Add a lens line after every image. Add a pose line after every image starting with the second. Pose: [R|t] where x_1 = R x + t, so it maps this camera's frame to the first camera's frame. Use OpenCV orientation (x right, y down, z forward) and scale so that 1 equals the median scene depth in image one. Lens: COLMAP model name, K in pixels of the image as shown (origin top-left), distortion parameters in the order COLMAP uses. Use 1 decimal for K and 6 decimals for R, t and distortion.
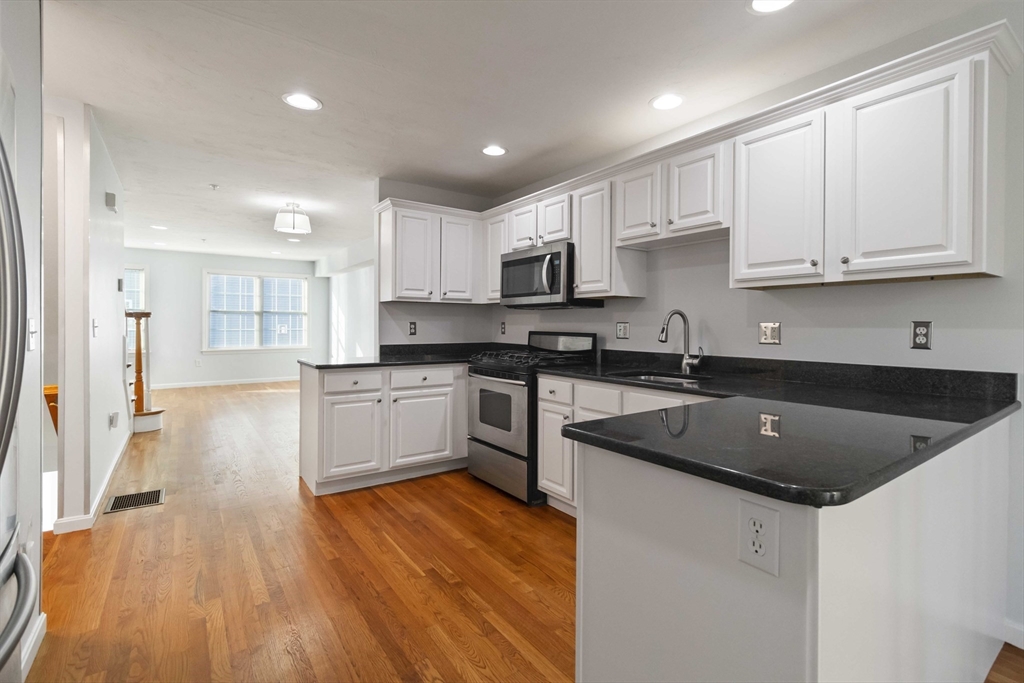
lens RADIAL K [[459.1, 0, 499.6], [0, 459.1, 325.0], [0, 0, 1]] dist [0.003322, 0.000318]
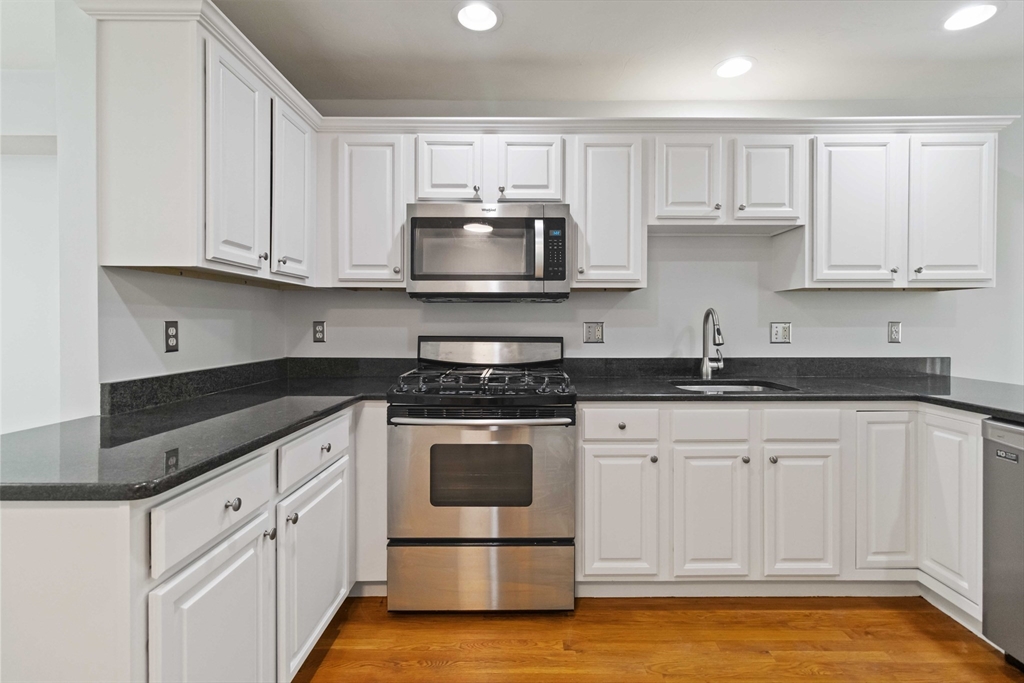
lens RADIAL K [[477.2, 0, 512.8], [0, 477.2, 327.1], [0, 0, 1]] dist [0.000313, -0.000049]
pose [[0.574037, -0.010038, 0.818768, -0.465155], [0.003335, 0.999945, 0.009921, -0.005376], [-0.818822, -0.002964, 0.574039, 0.623318]]
